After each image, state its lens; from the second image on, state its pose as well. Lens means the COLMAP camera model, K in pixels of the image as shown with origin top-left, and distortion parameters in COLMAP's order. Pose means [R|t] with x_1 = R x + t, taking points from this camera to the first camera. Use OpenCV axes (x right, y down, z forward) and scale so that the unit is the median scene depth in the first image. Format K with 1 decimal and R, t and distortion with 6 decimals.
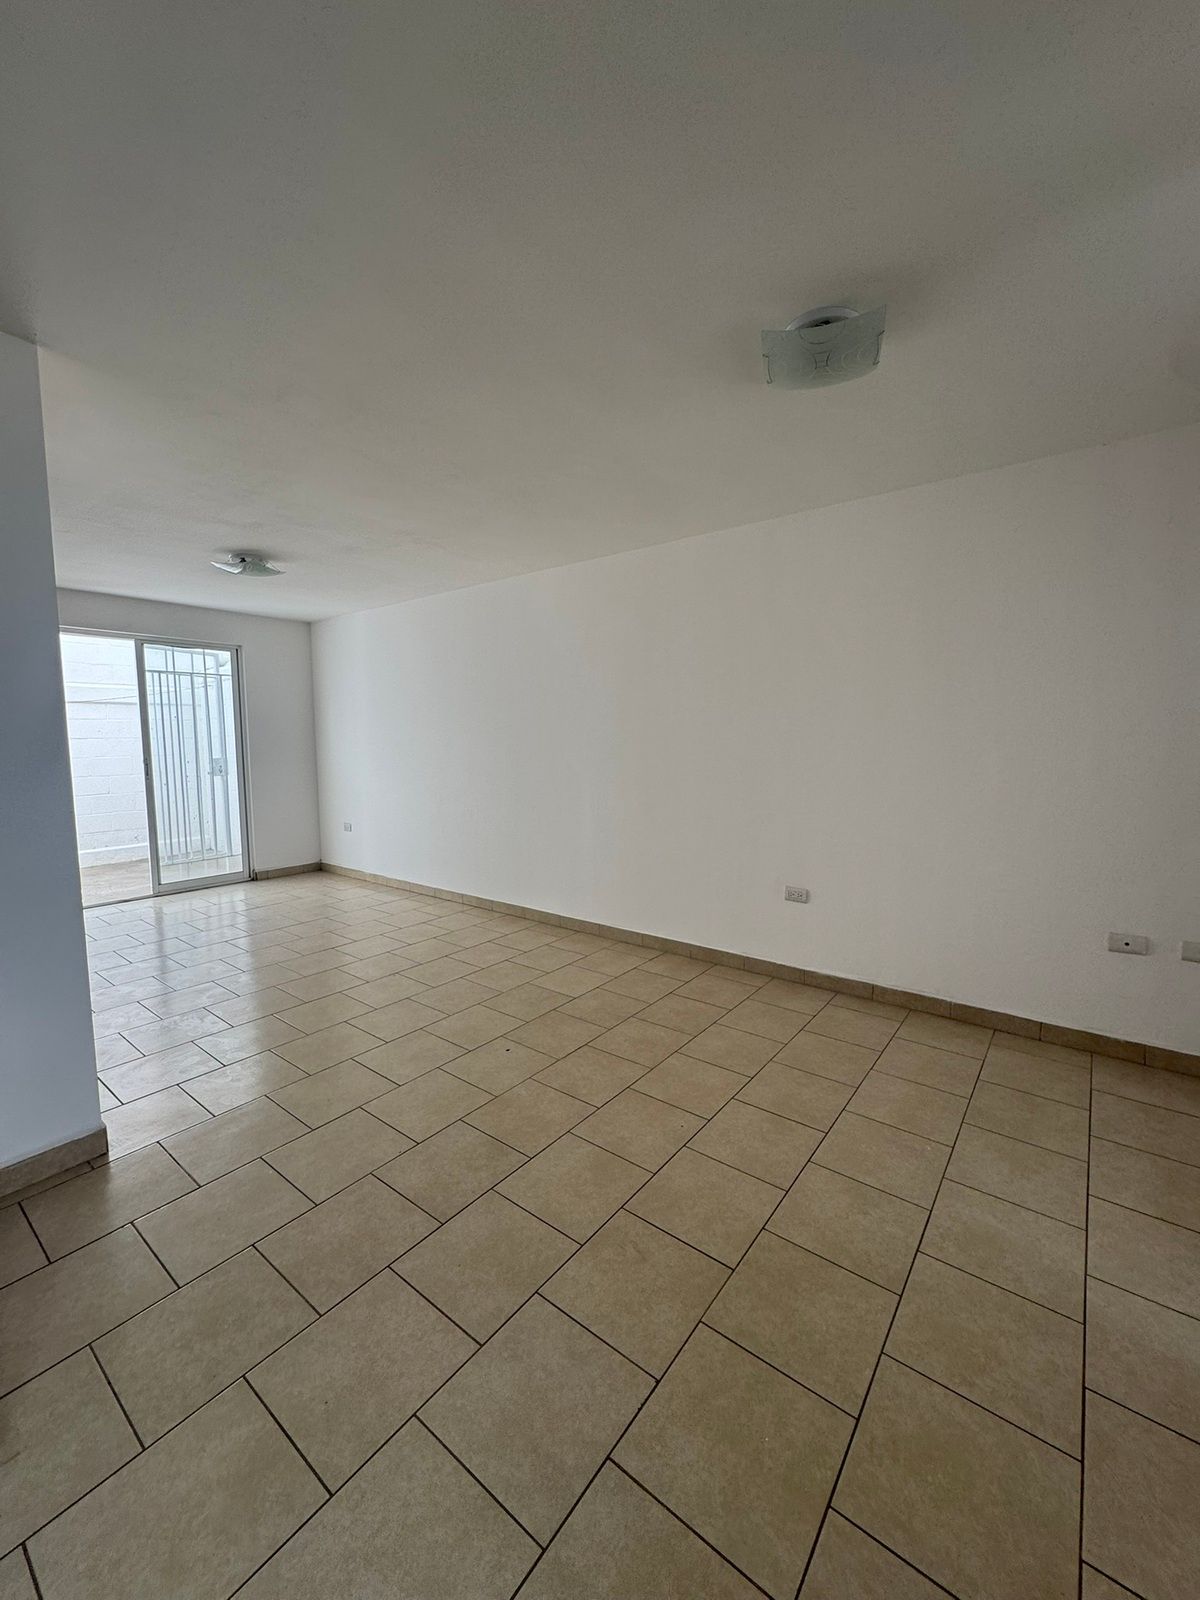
lens RADIAL K [[637.9, 0, 595.8], [0, 637.9, 796.1], [0, 0, 1]] dist [-0.002971, 0.000239]
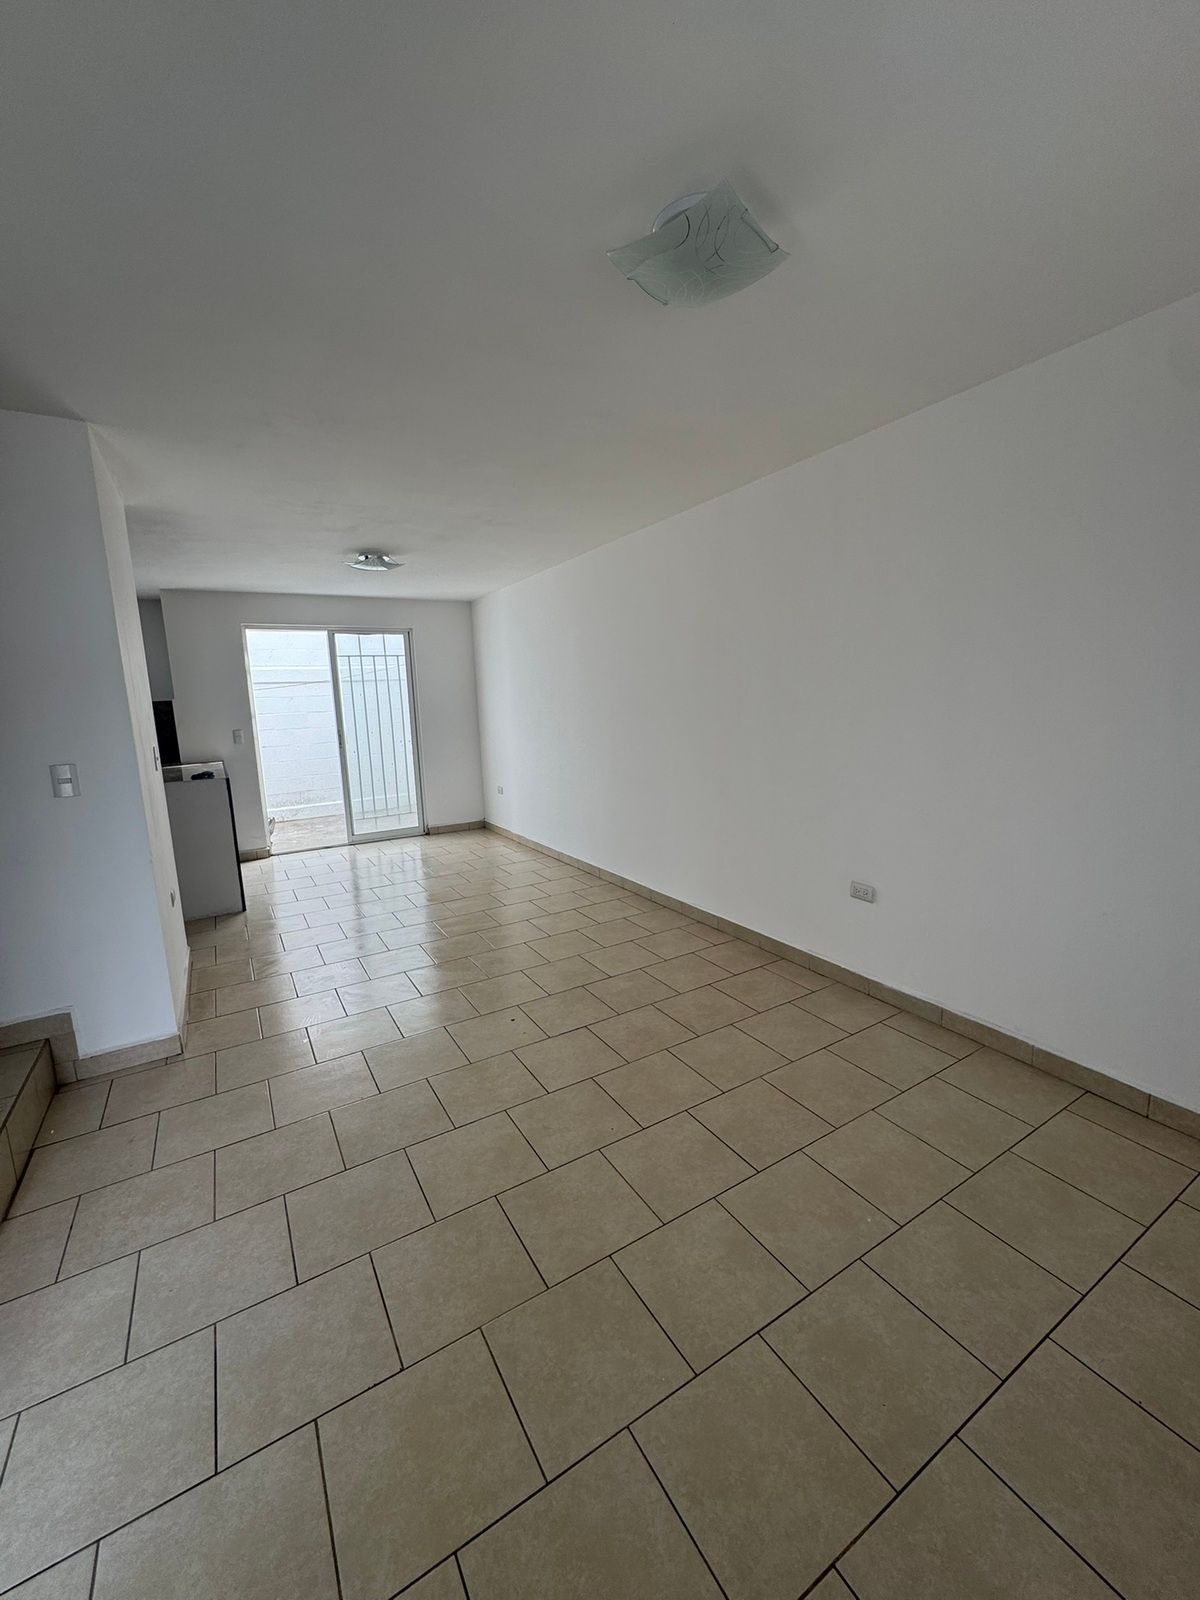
lens RADIAL K [[637.9, 0, 588.1], [0, 637.9, 795.5], [0, 0, 1]] dist [-0.002971, 0.000239]
pose [[0.932169, 0.026580, -0.361048, 0.240068], [-0.002128, 0.997686, 0.067953, -0.027965], [0.362018, -0.062576, 0.930068, 0.066850]]
